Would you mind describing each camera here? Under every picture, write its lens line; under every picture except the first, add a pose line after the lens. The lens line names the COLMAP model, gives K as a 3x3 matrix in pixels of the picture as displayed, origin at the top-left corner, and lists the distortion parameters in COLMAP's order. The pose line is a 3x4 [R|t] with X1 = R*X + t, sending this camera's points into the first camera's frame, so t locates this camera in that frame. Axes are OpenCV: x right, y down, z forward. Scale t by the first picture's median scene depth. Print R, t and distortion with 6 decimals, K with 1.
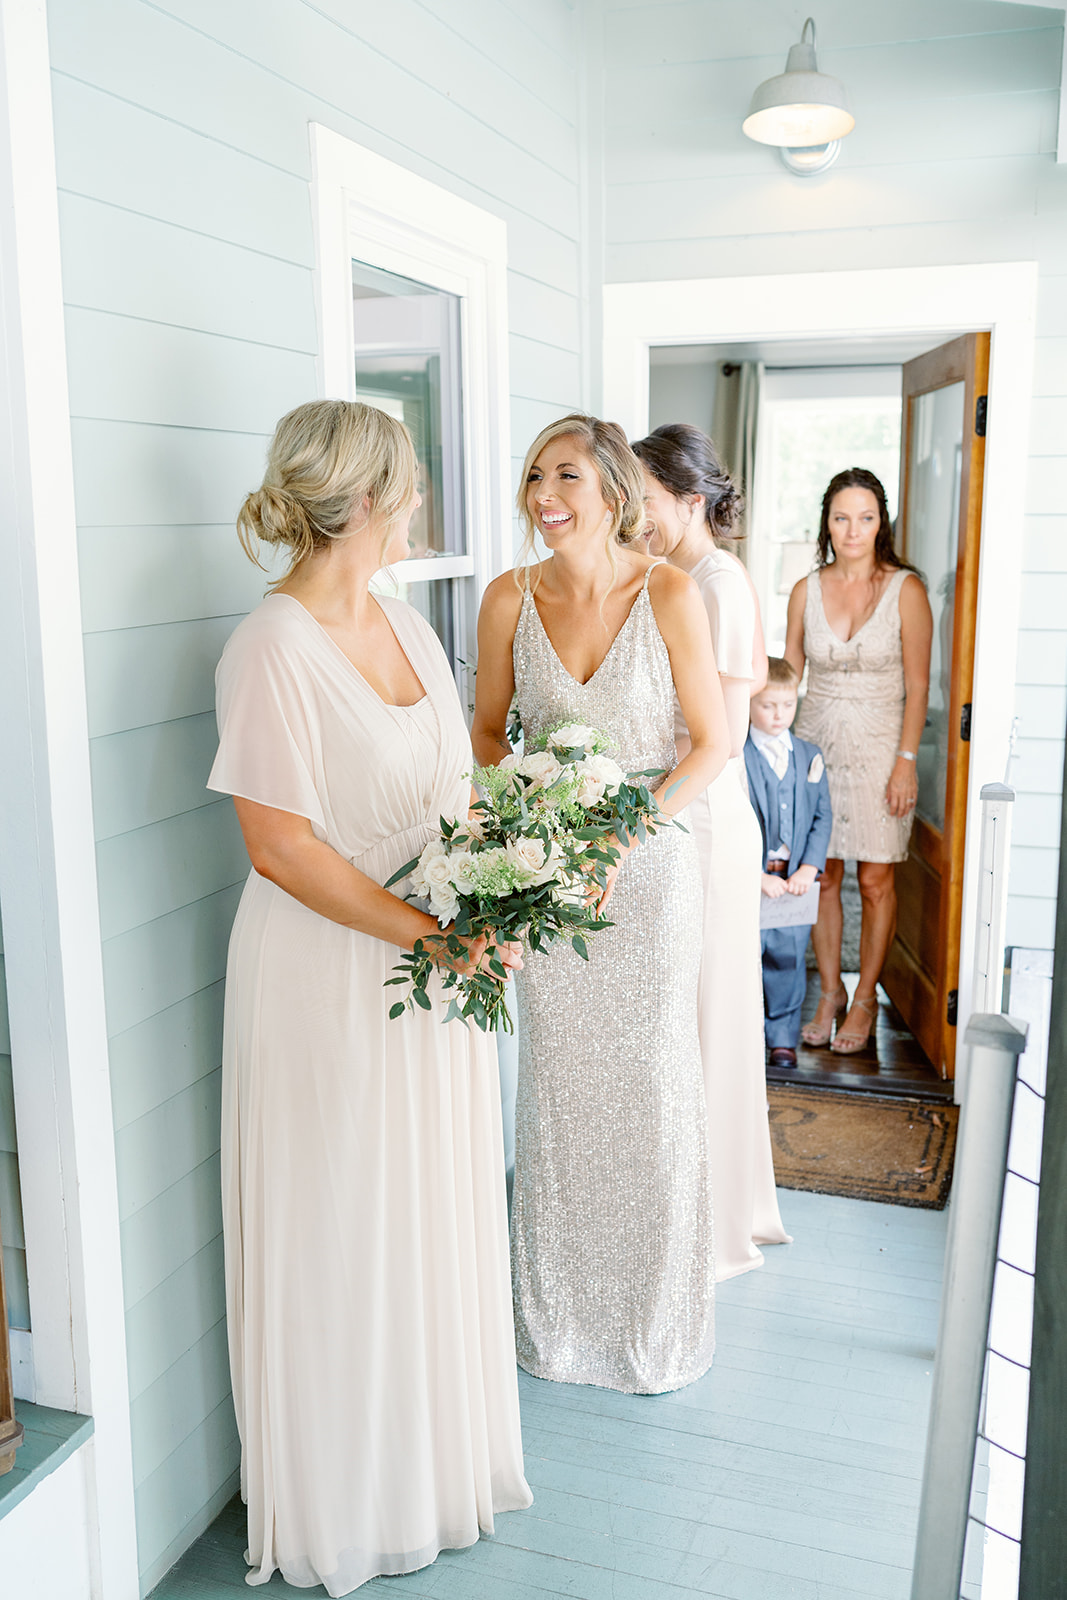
lens RADIAL K [[1571.6, 0, 530.8], [0, 1571.6, 803.1], [0, 0, 1]] dist [0.019386, 0.000000]
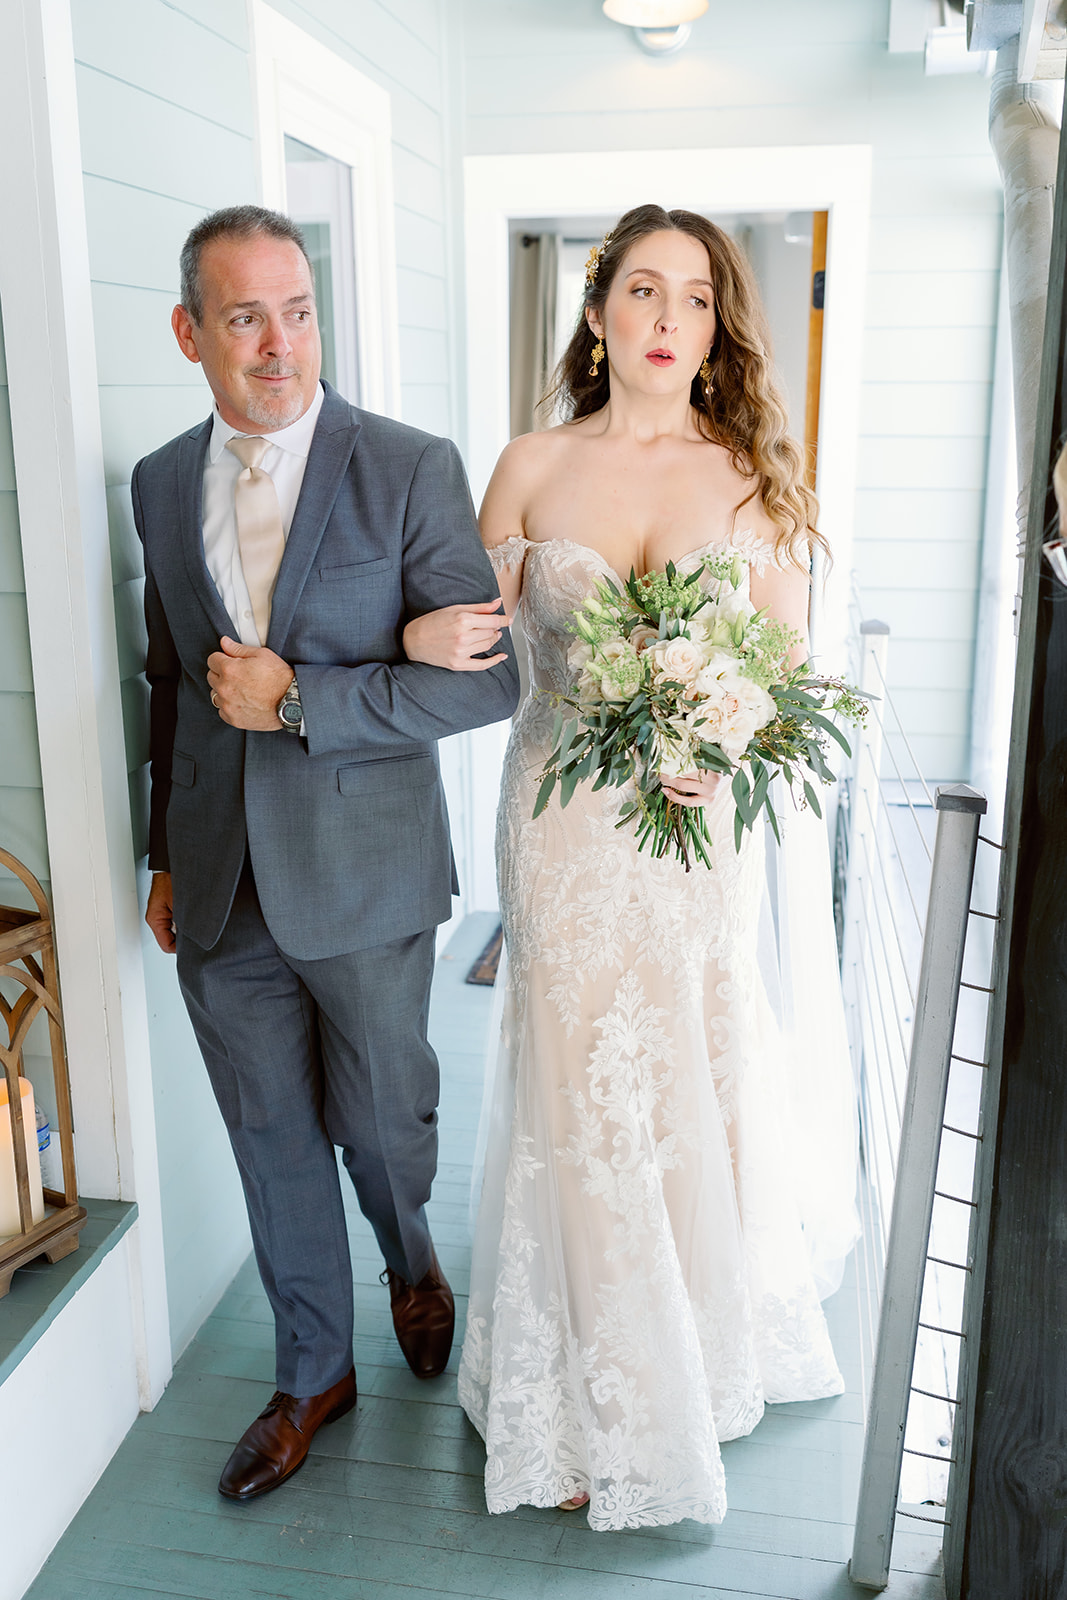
lens RADIAL K [[1571.6, 0, 535.0], [0, 1571.6, 799.7], [0, 0, 1]] dist [0.019386, 0.000000]
pose [[0.987335, -0.040791, 0.153315, -0.090134], [0.029471, 0.996718, 0.075397, 0.017434], [-0.155887, -0.069923, 0.985297, -0.065499]]
